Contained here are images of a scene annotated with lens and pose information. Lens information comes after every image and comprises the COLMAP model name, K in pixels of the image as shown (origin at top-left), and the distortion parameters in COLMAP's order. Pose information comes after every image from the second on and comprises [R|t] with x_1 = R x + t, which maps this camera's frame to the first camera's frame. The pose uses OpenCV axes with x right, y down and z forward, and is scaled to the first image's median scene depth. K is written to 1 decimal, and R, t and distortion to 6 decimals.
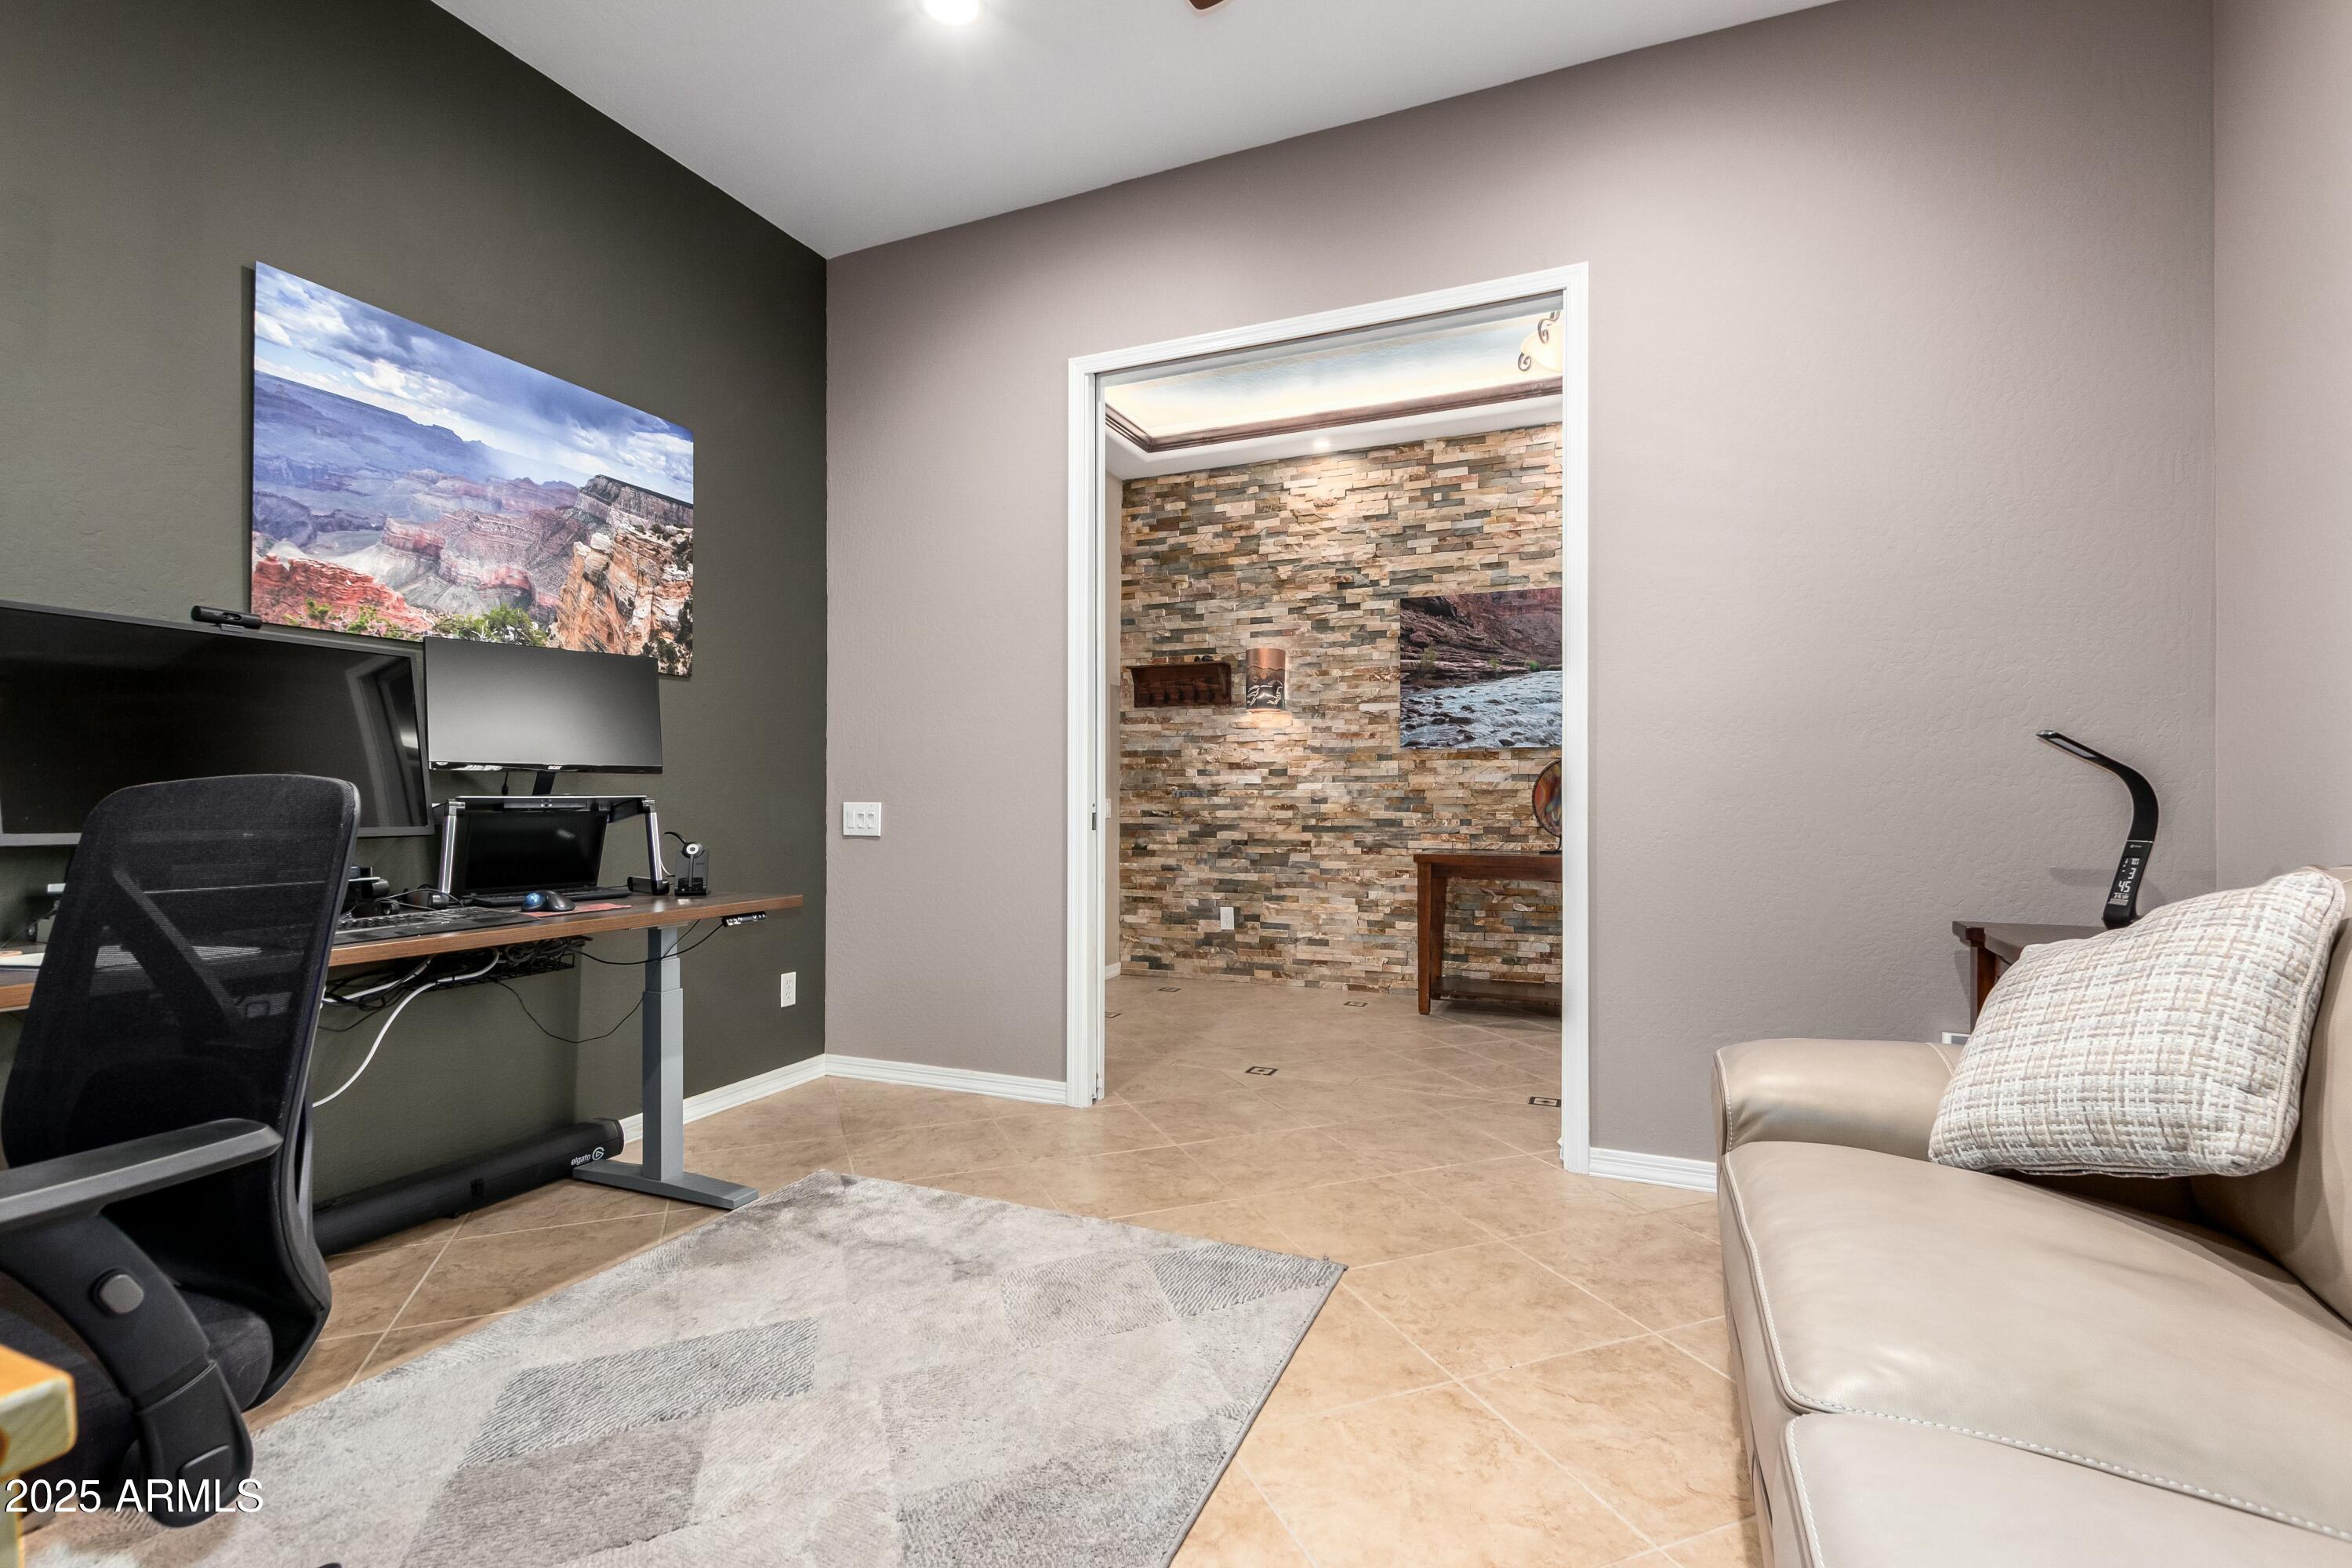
lens RADIAL K [[1065.0, 0, 1215.8], [0, 1065.0, 794.4], [0, 0, 1]] dist [0.006009, -0.000175]
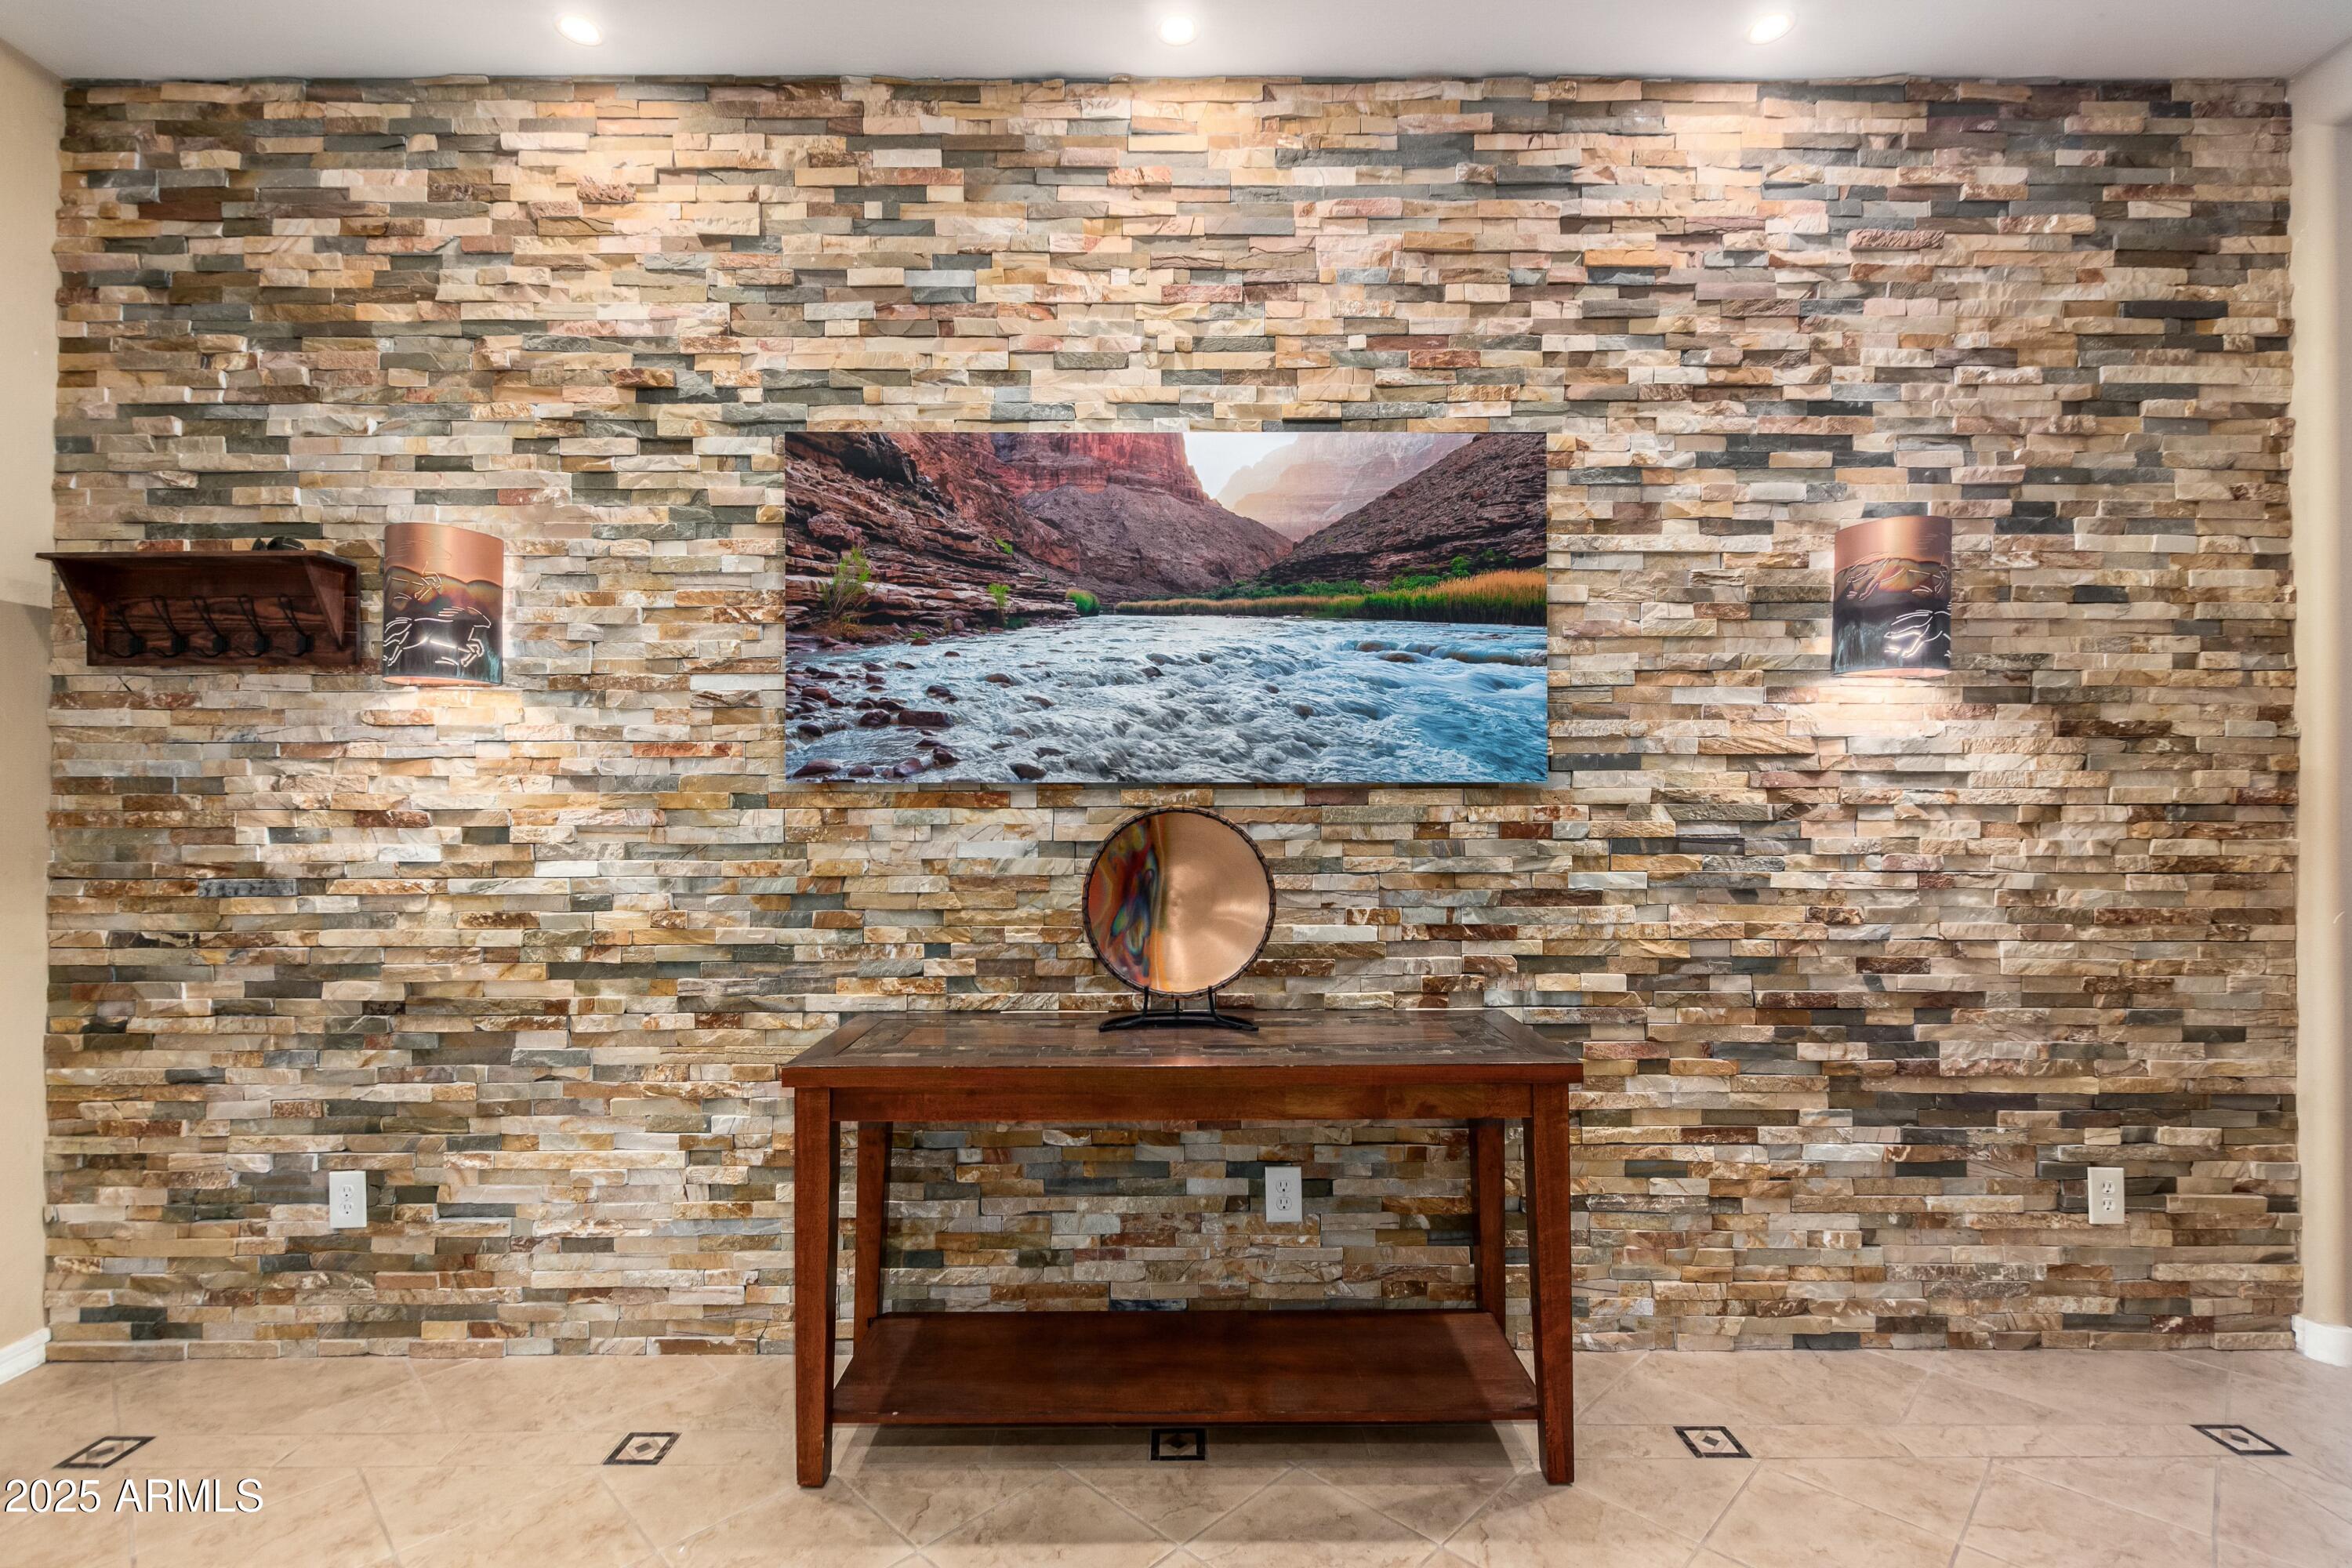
lens RADIAL K [[1065.0, 0, 1182.5], [0, 1065.0, 795.4], [0, 0, 1]] dist [0.006009, -0.000175]
pose [[0.923954, 0.000192, 0.382503, 0.149935], [0.002591, 0.999974, -0.006761, -0.032599], [-0.382494, 0.007238, 0.923930, 0.519694]]
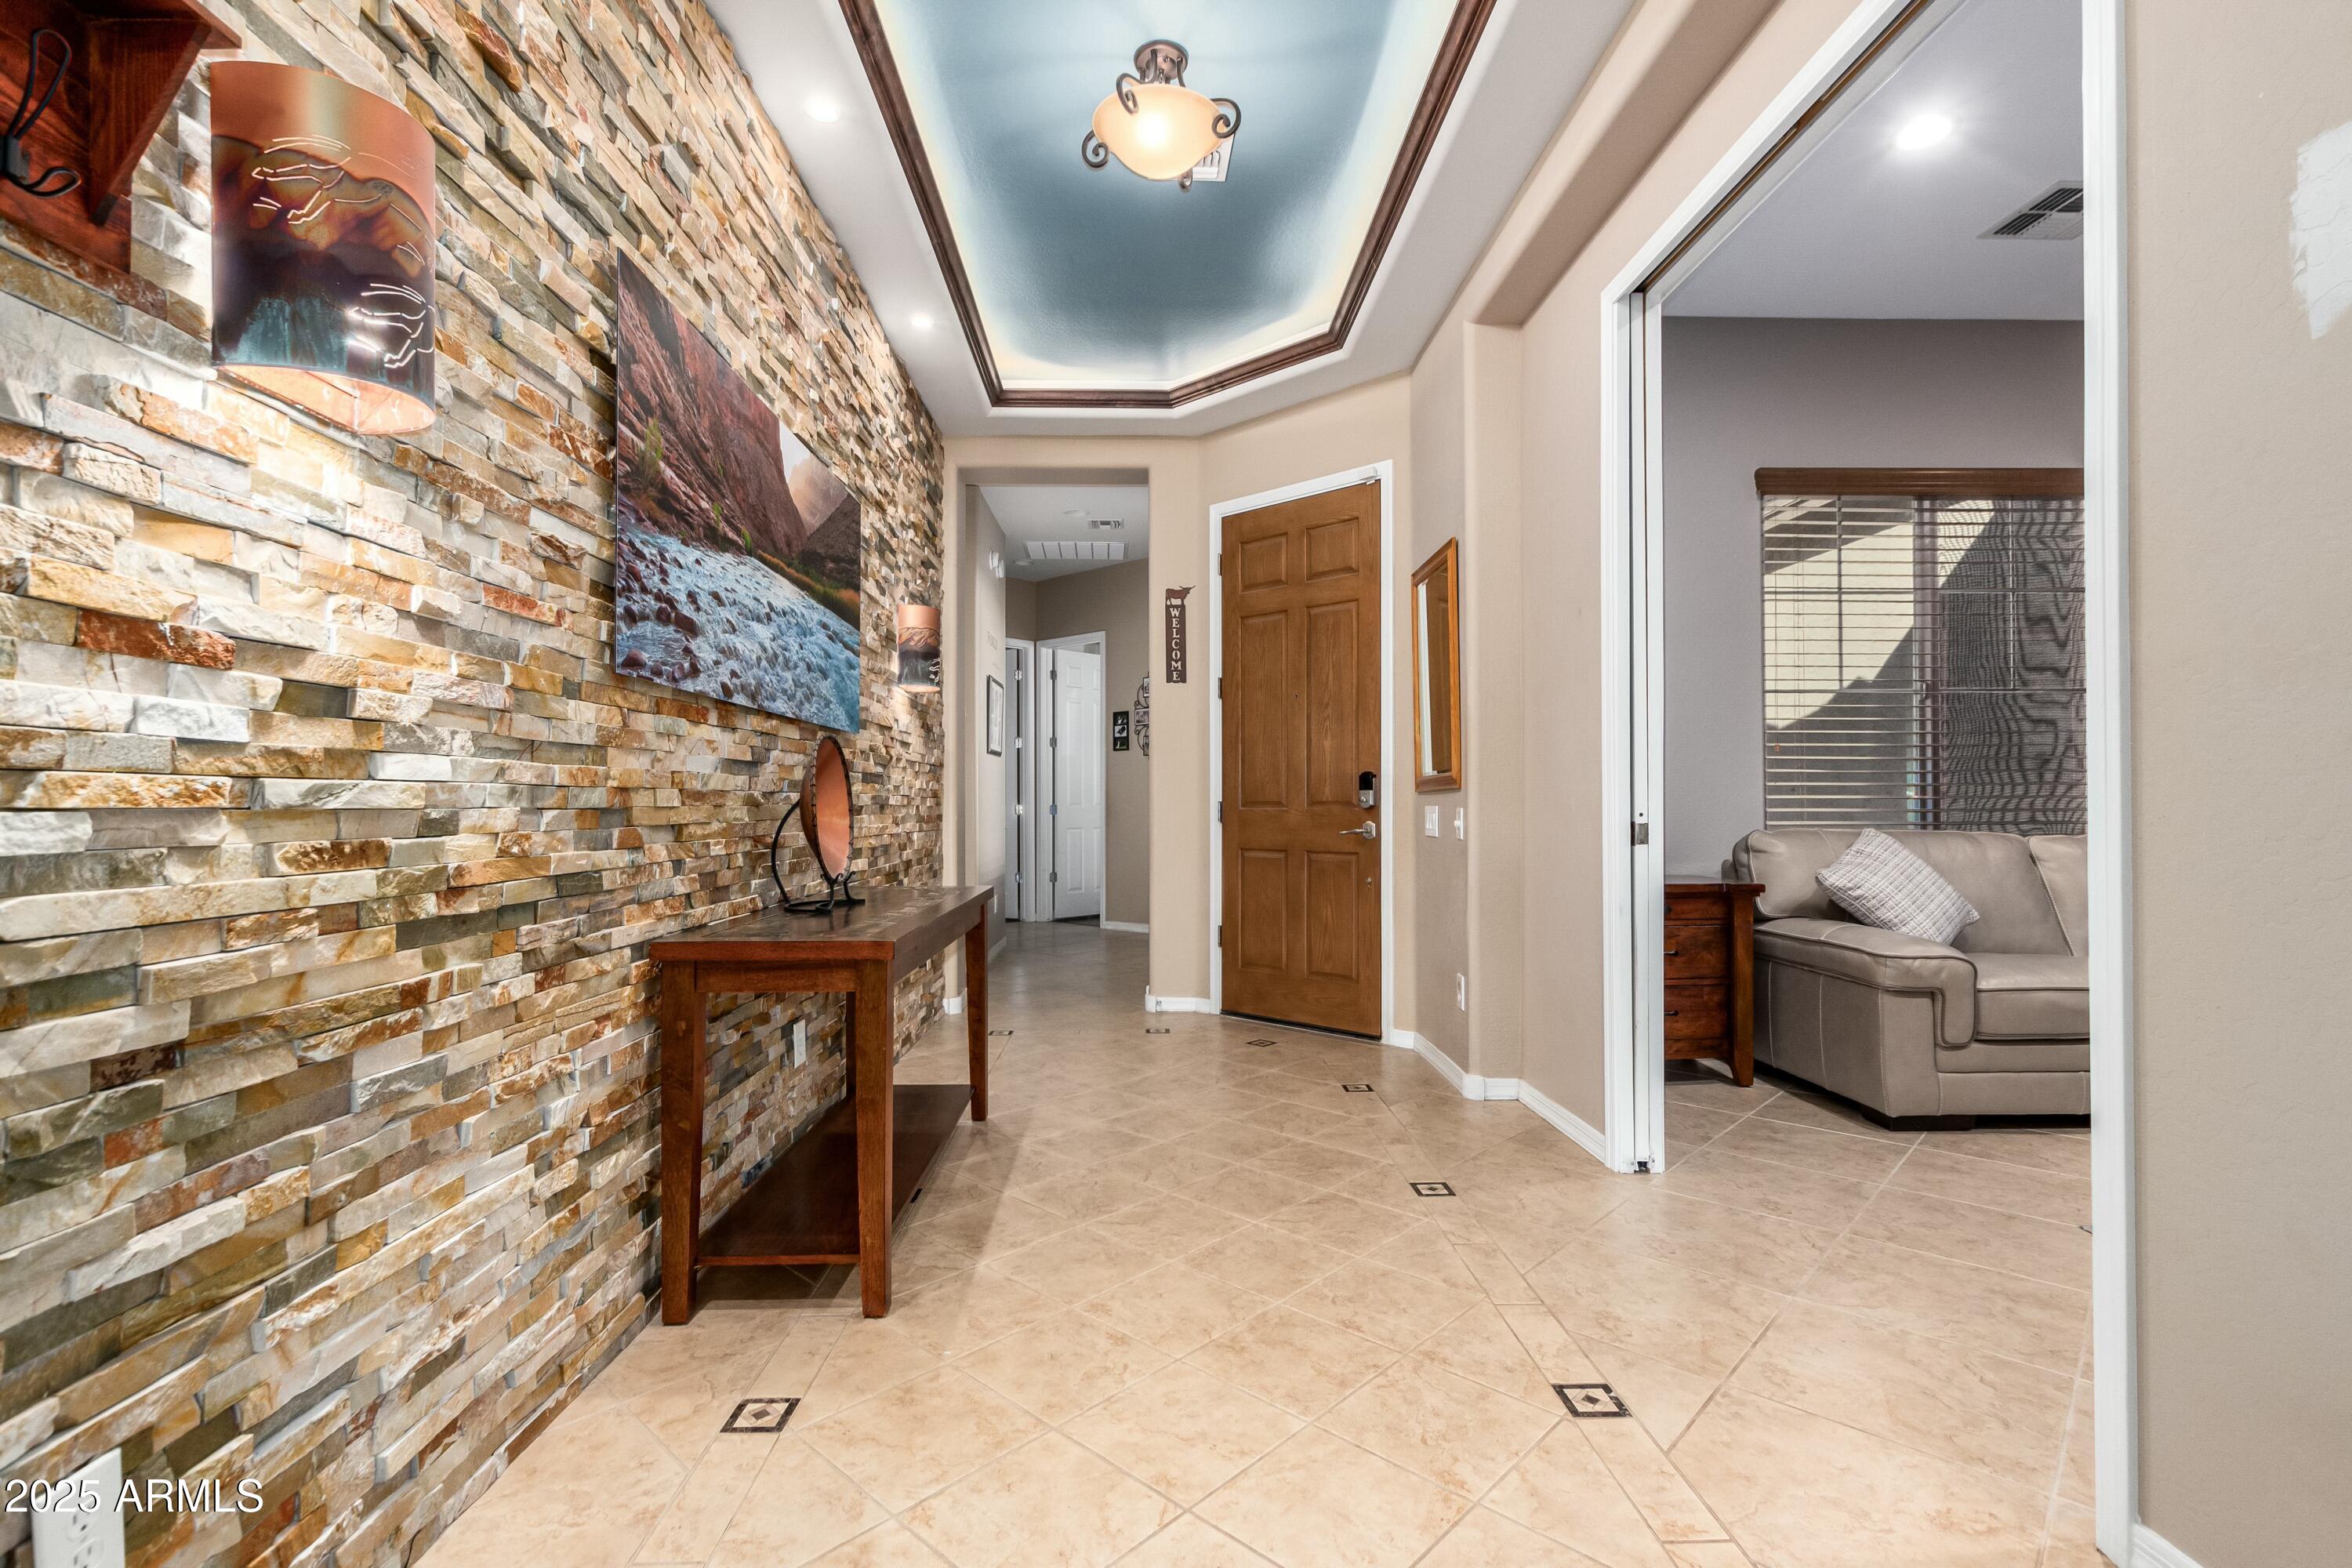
lens RADIAL K [[1065.0, 0, 1163.6], [0, 1065.0, 801.6], [0, 0, 1]] dist [0.006009, -0.000175]
pose [[-0.387033, 0.002754, 0.922062, -0.214810], [0.000829, 0.999996, -0.002639, 0.001493], [-0.922065, -0.000257, -0.387034, 0.929083]]
